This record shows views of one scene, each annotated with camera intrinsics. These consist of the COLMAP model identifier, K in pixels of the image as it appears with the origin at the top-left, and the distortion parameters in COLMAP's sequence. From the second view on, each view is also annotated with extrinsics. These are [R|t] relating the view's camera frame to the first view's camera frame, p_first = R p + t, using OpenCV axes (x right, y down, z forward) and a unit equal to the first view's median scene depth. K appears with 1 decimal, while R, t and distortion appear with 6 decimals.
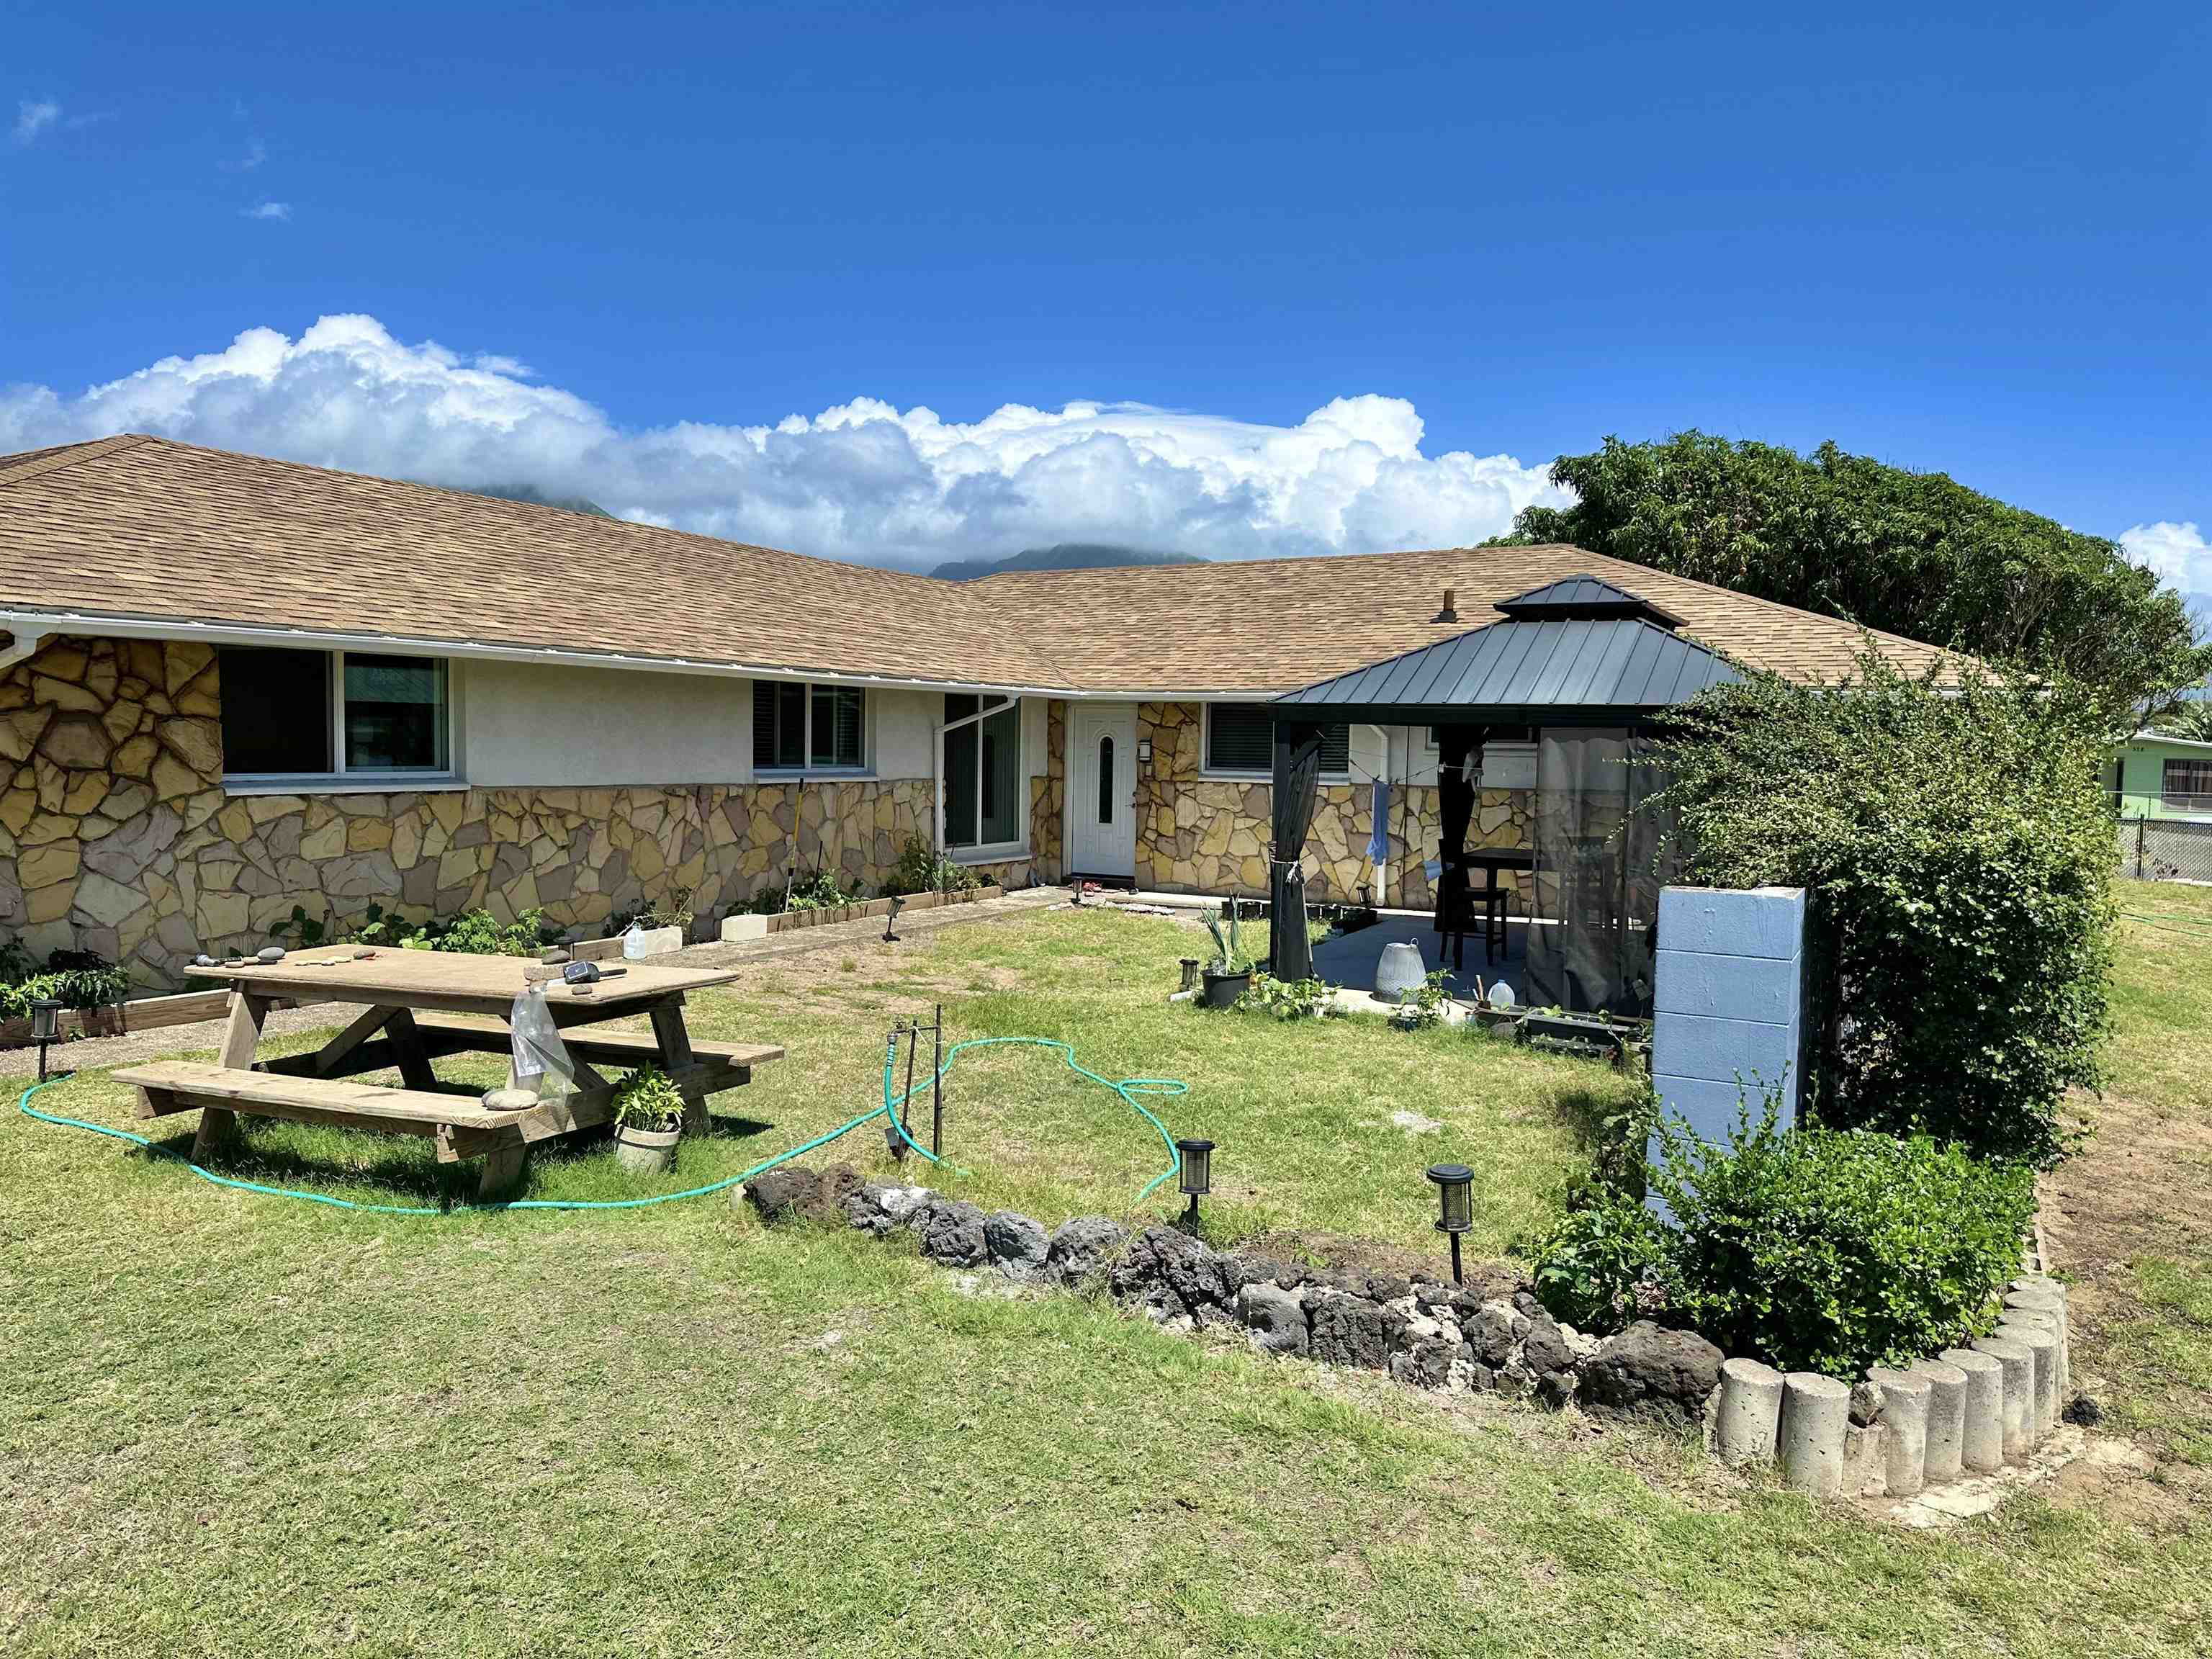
lens RADIAL K [[1557.1, 0, 1116.5], [0, 1557.1, 839.7], [0, 0, 1]] dist [0.129122, -0.125257]
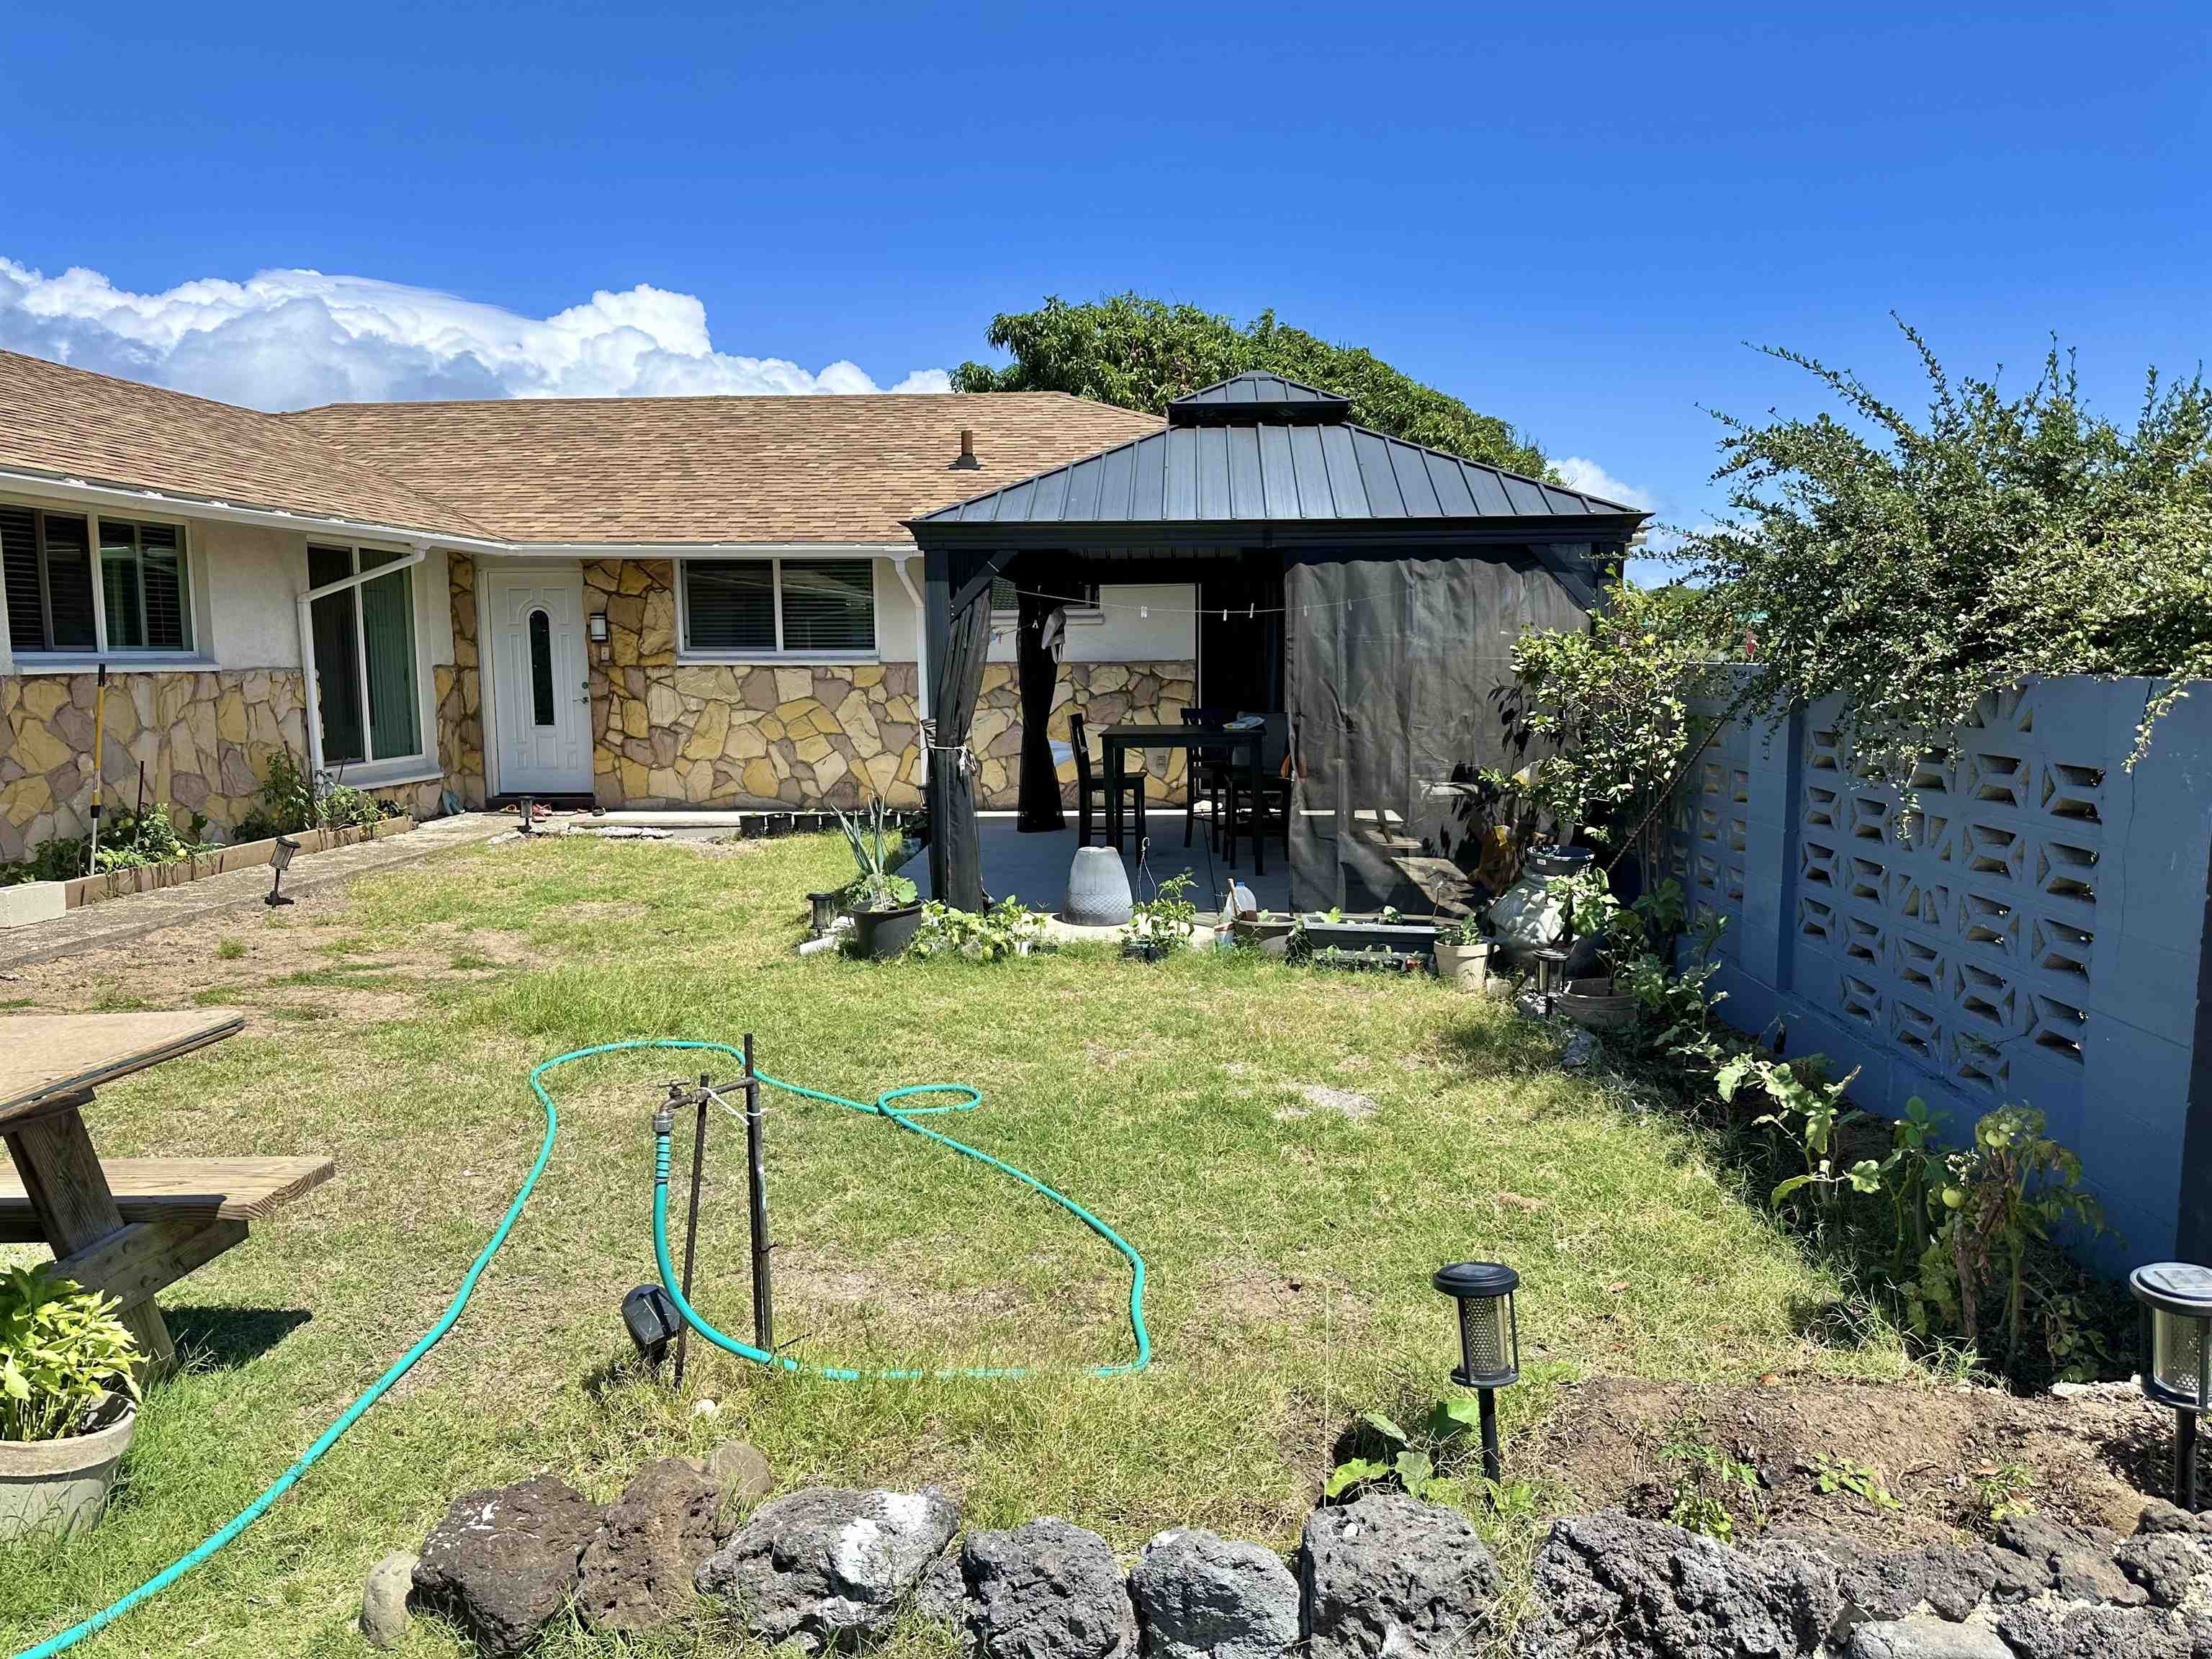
lens RADIAL K [[1594.0, 0, 1164.4], [0, 1594.0, 852.4], [0, 0, 1]] dist [0.097342, -0.137219]
pose [[0.909705, -0.077020, 0.408049, -0.069371], [0.049930, 0.995807, 0.076647, 0.007071], [-0.412242, -0.049352, 0.909737, 0.183224]]
